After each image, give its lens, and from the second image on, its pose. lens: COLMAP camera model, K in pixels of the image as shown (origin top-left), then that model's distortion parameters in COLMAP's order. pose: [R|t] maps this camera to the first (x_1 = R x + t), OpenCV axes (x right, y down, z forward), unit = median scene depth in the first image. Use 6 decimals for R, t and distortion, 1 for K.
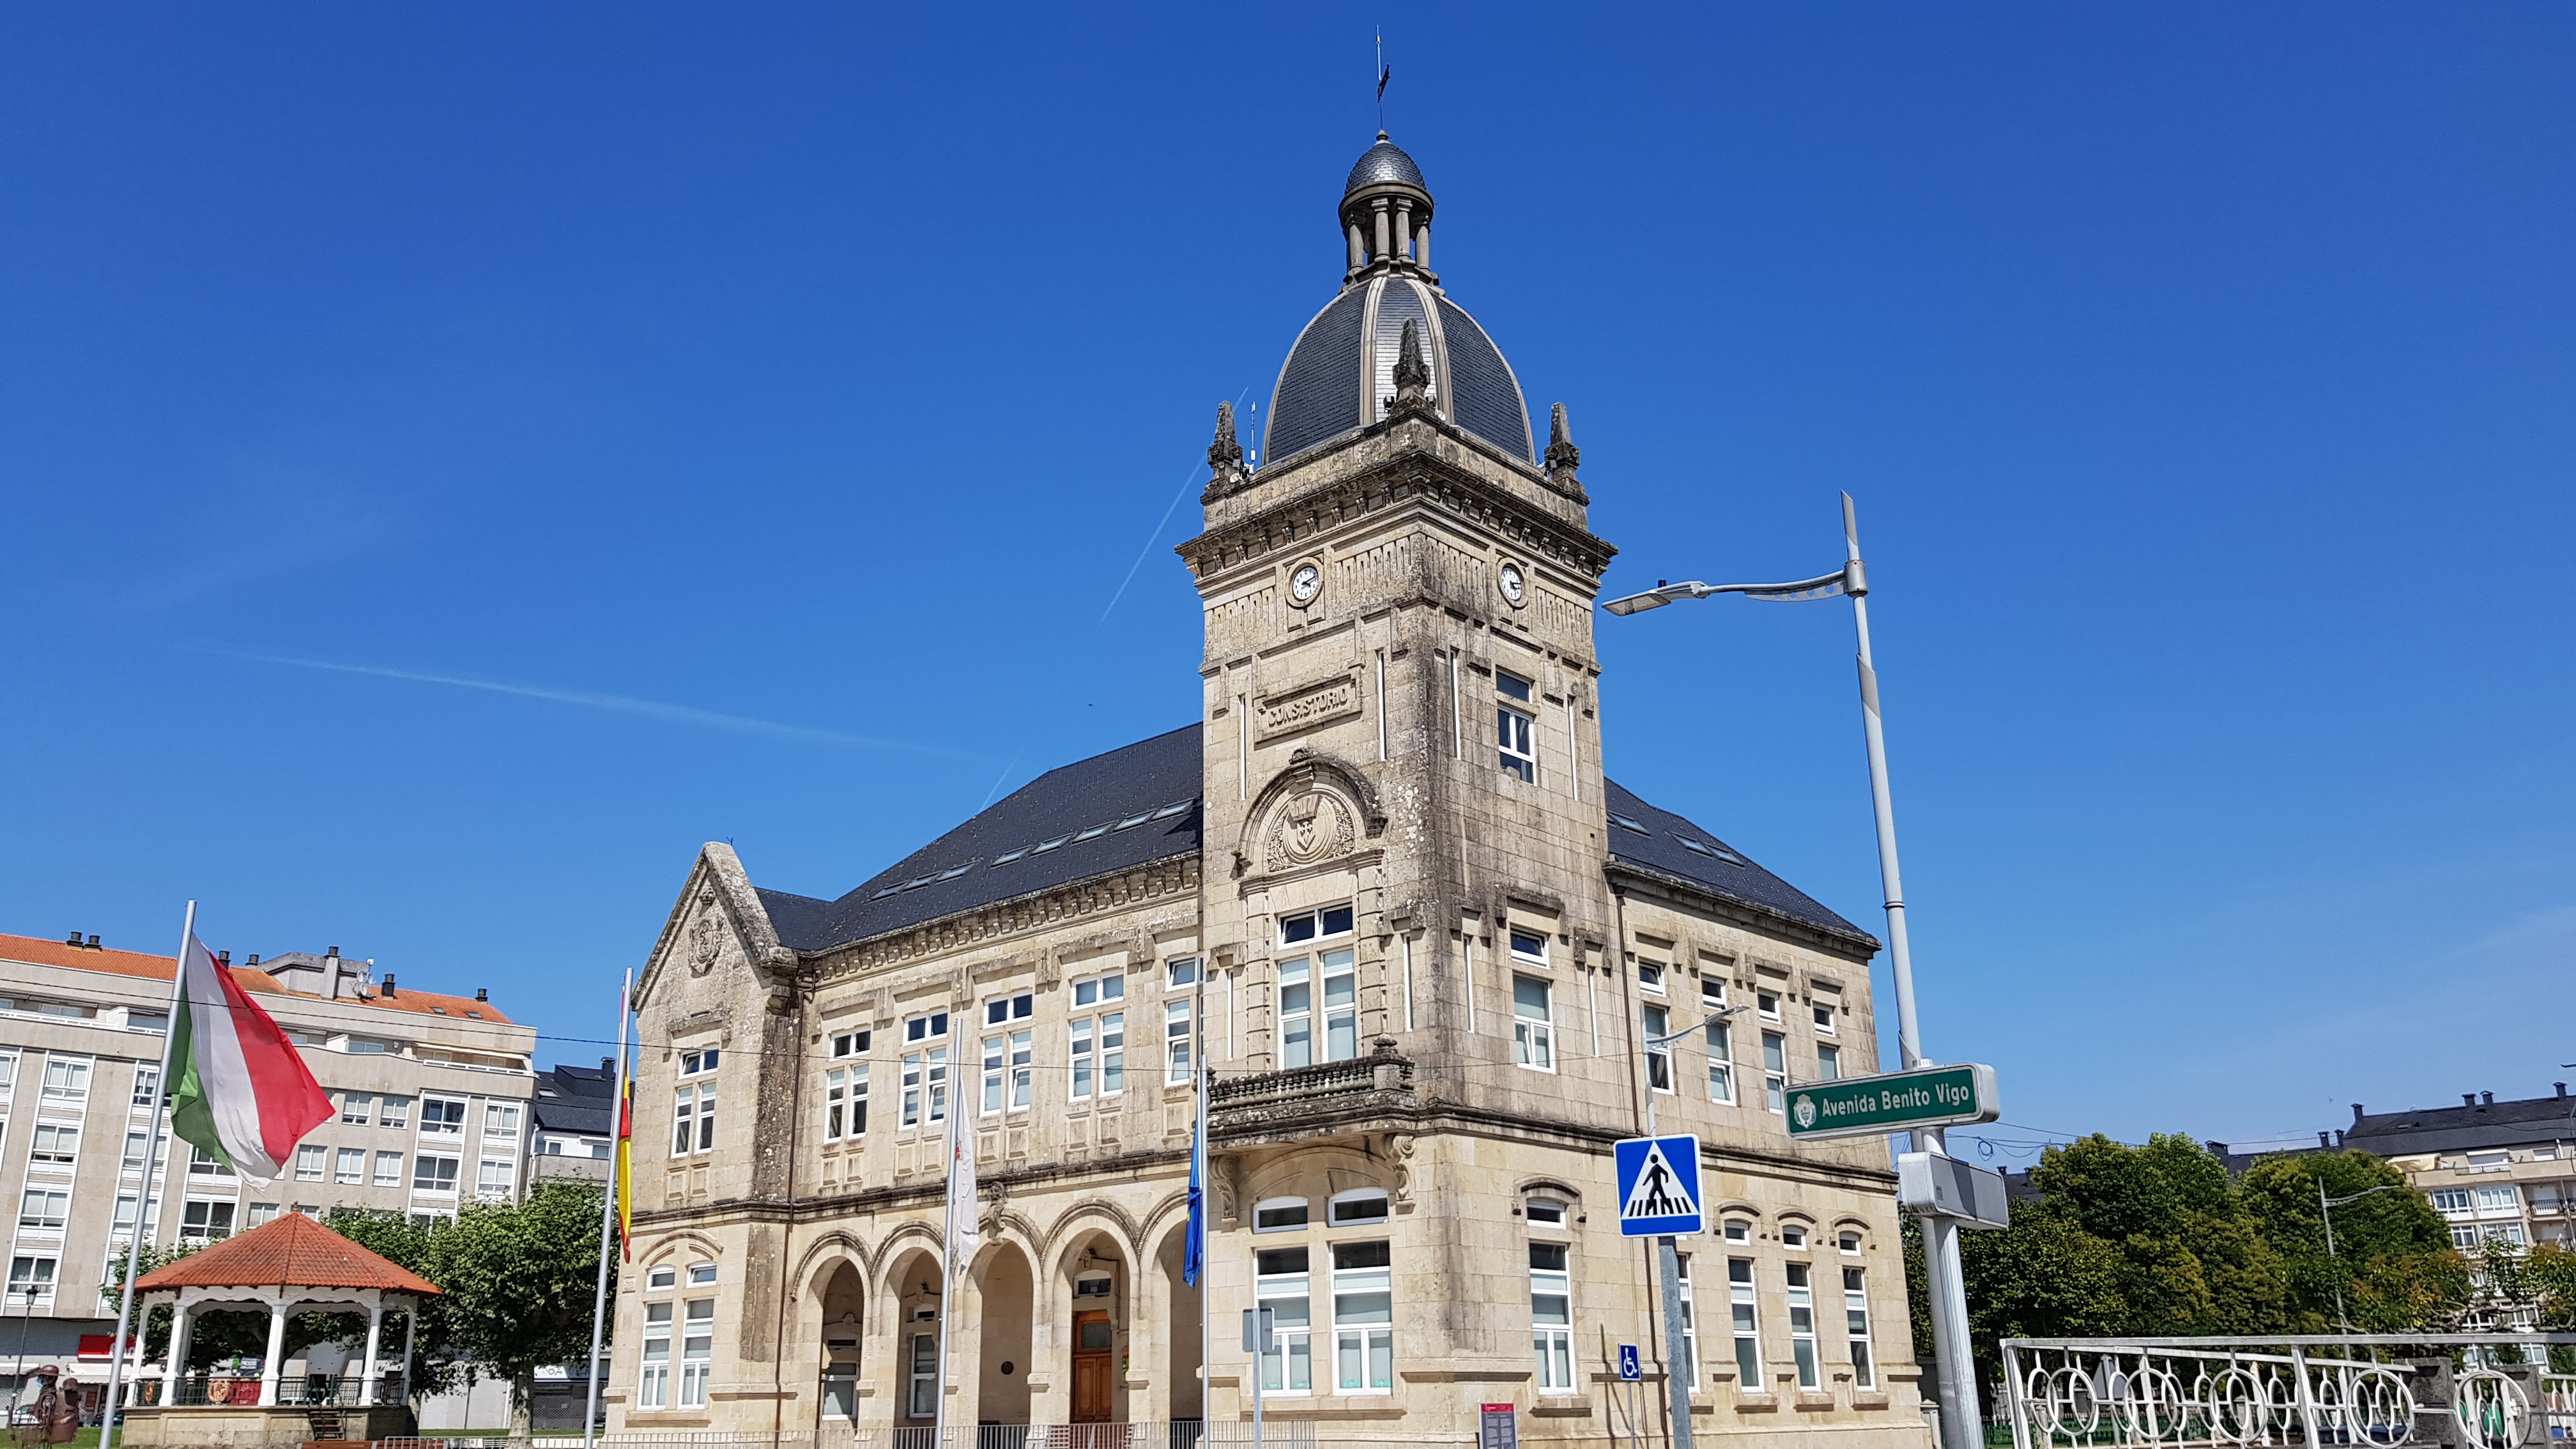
lens RADIAL K [[2096.1, 0, 1199.5], [0, 2096.1, 715.7], [0, 0, 1]] dist [0.113738, -0.234330]
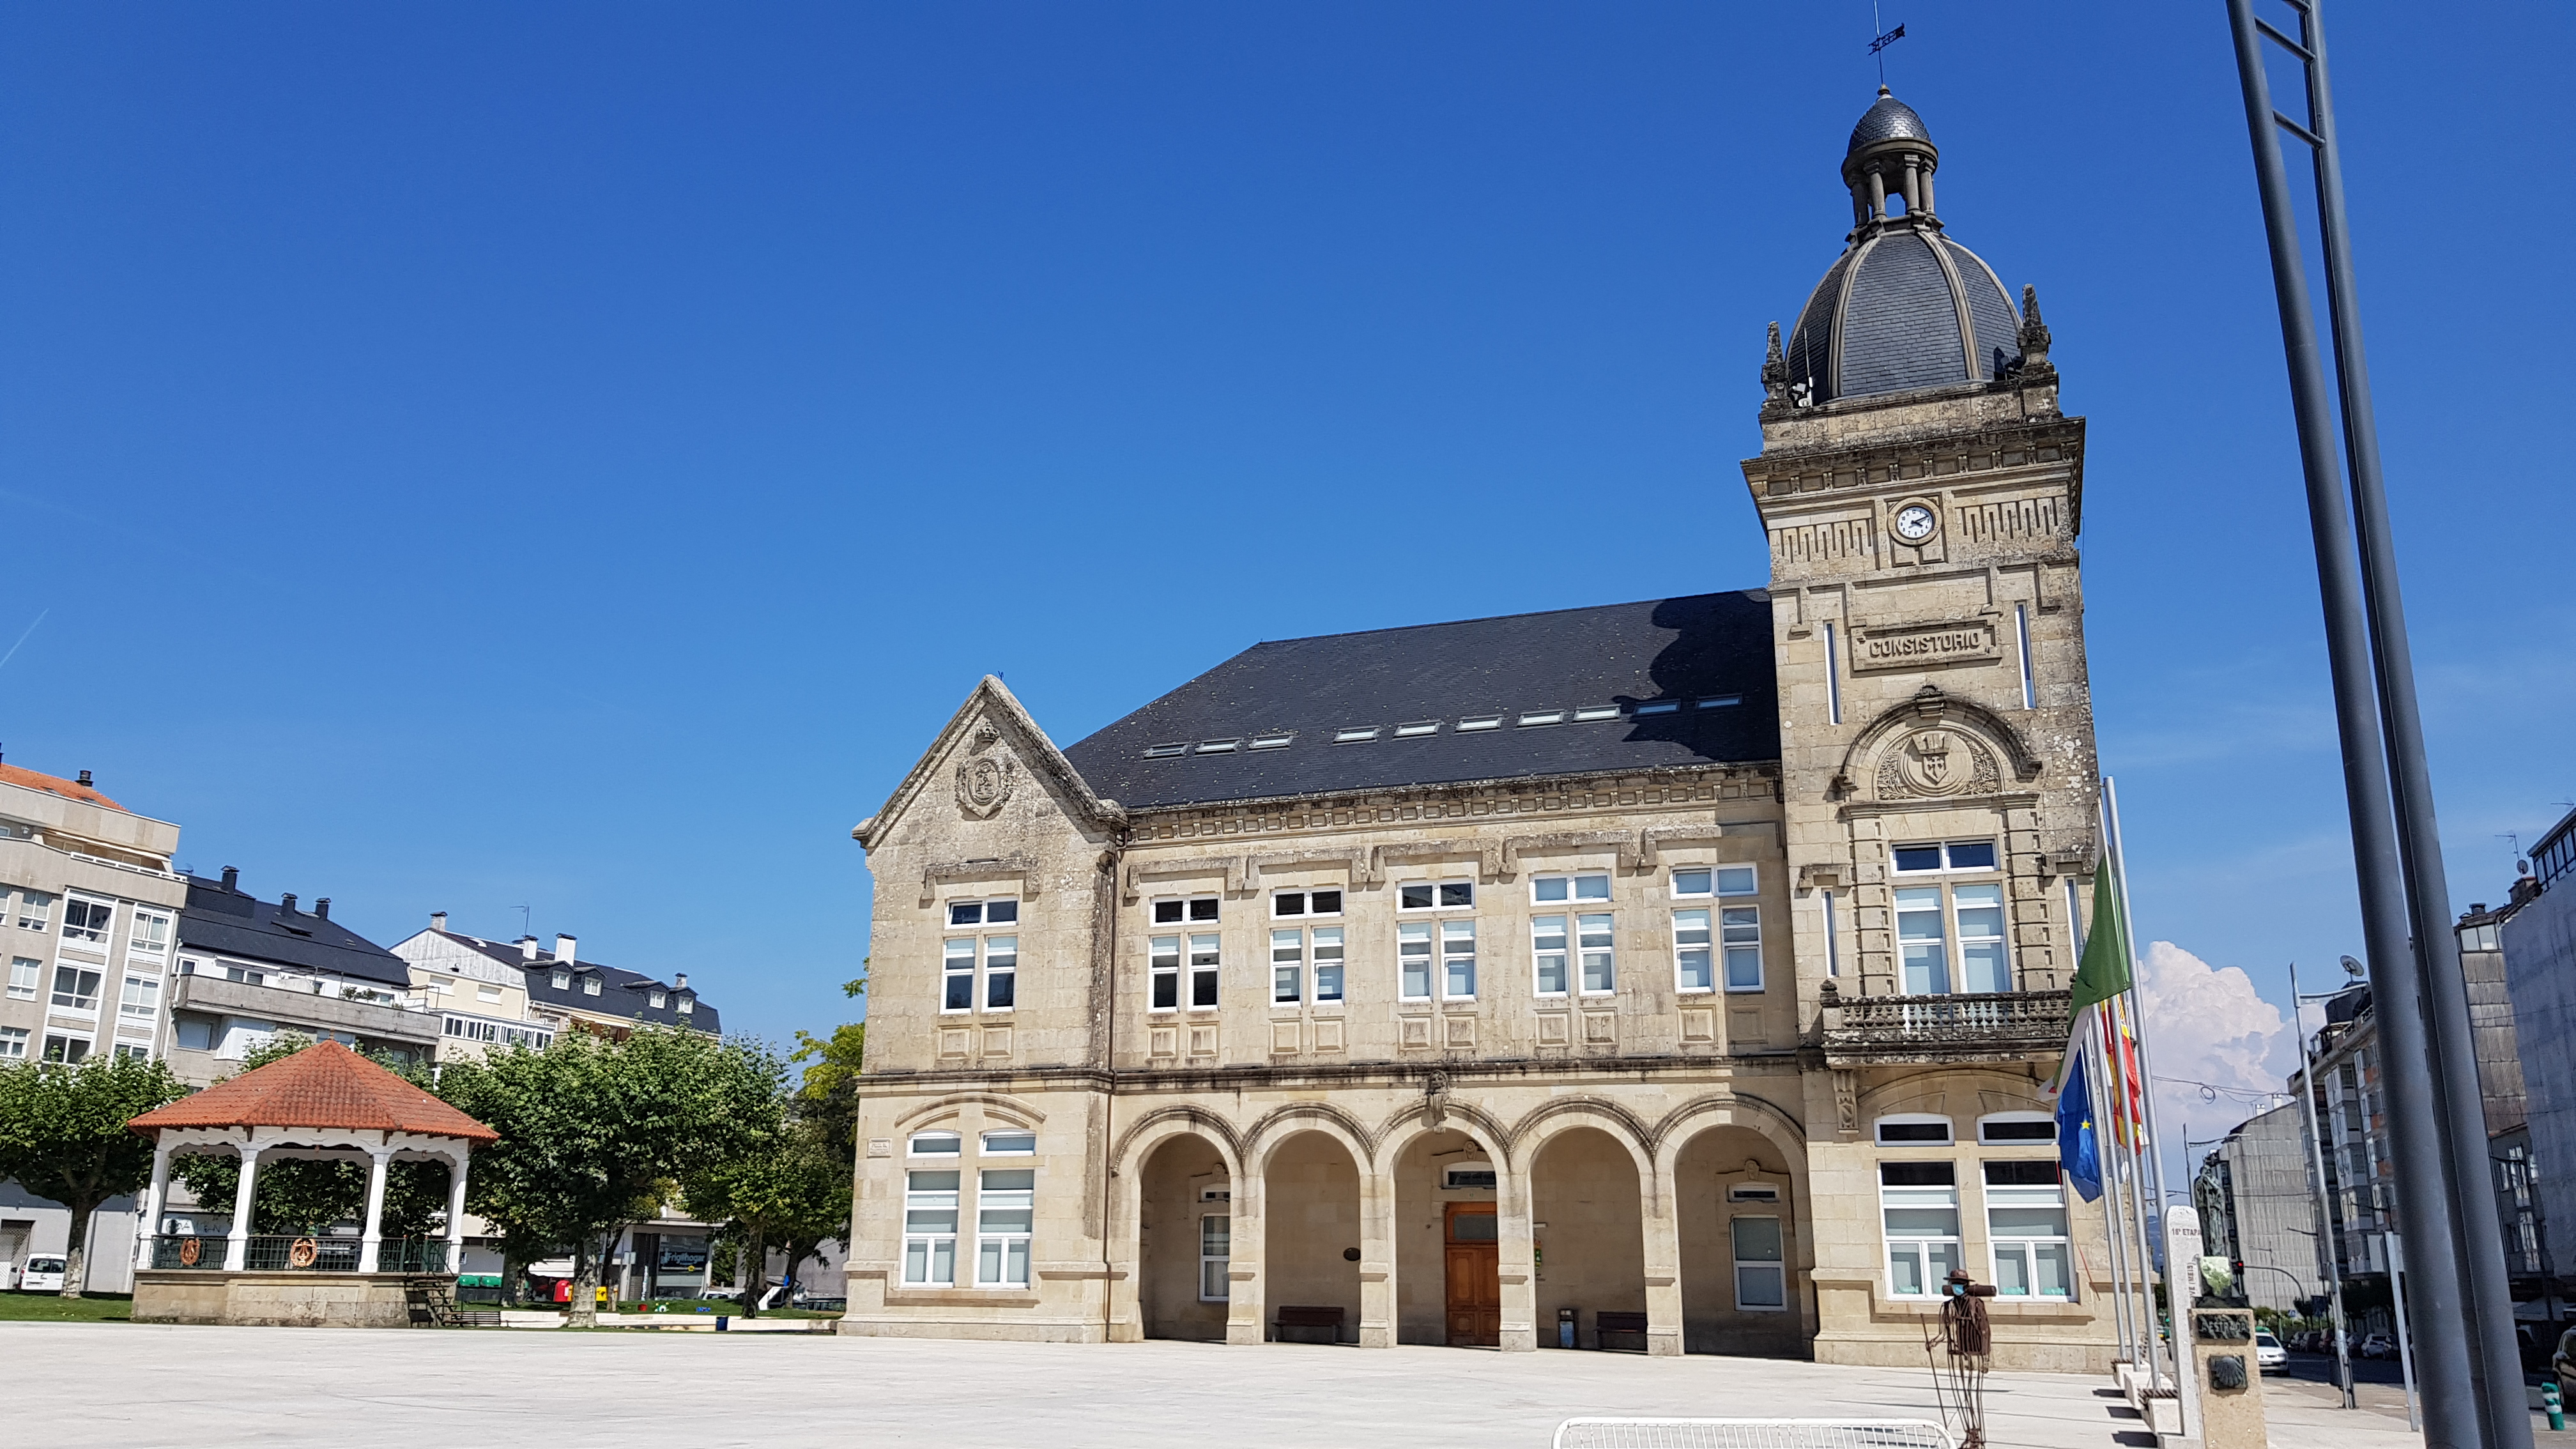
lens RADIAL K [[2096.1, 0, 1199.5], [0, 2096.1, 715.7], [0, 0, 1]] dist [0.113738, -0.234330]
pose [[0.913660, 0.122553, 0.387564, -0.586964], [-0.144722, 0.989064, 0.028420, 0.045825], [-0.379843, -0.082055, 0.921404, 0.152620]]
